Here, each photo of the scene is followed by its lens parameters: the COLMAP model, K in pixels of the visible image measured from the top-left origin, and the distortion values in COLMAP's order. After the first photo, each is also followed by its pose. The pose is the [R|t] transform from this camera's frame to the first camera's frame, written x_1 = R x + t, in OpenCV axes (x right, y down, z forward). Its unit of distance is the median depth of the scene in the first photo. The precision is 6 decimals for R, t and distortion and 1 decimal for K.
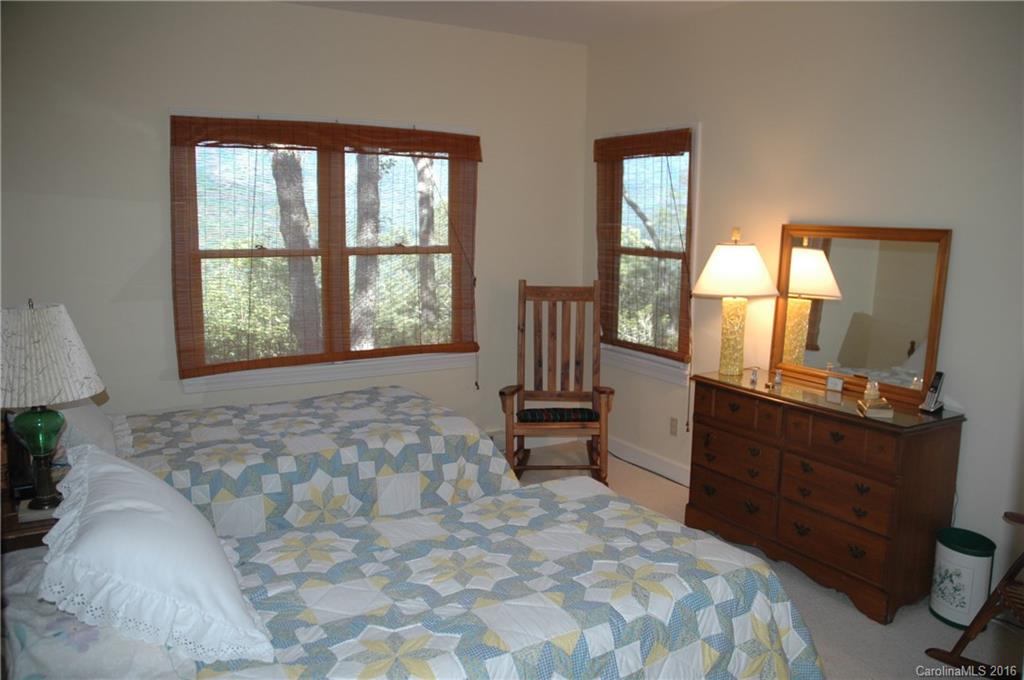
lens RADIAL K [[796.5, 0, 512.0], [0, 796.5, 340.0], [0, 0, 1]] dist [-0.127392, 0.003254]
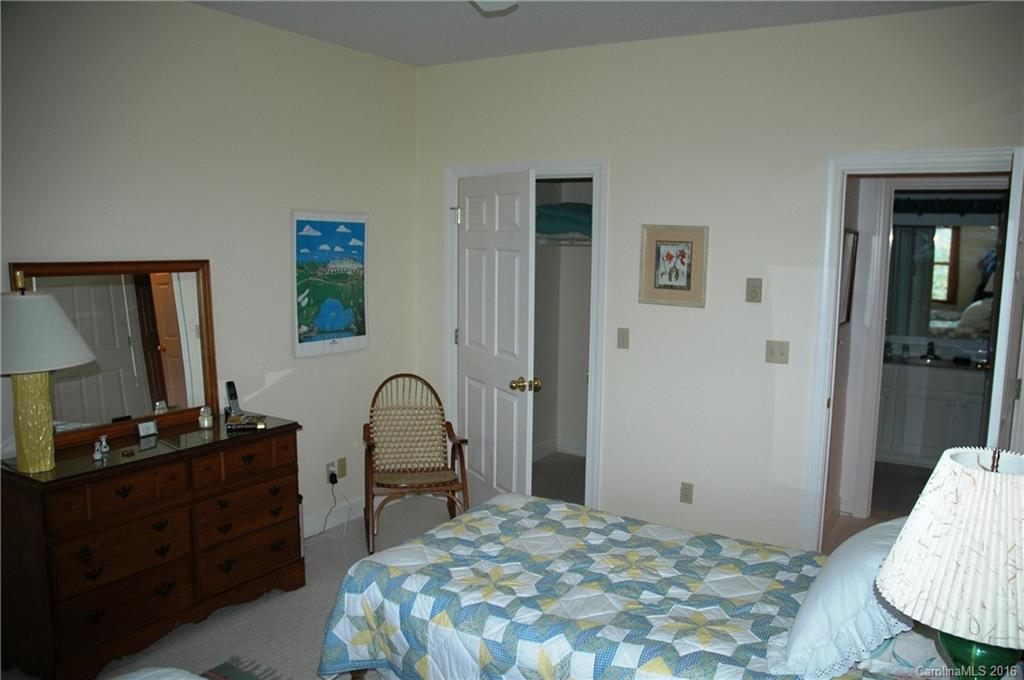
lens RADIAL K [[796.5, 0, 512.0], [0, 796.5, 340.0], [0, 0, 1]] dist [-0.127392, 0.003254]
pose [[-0.419388, -0.138406, 0.897194, -0.672171], [0.138208, 0.967054, 0.213787, -0.211279], [-0.897225, 0.213659, -0.386442, 1.047153]]
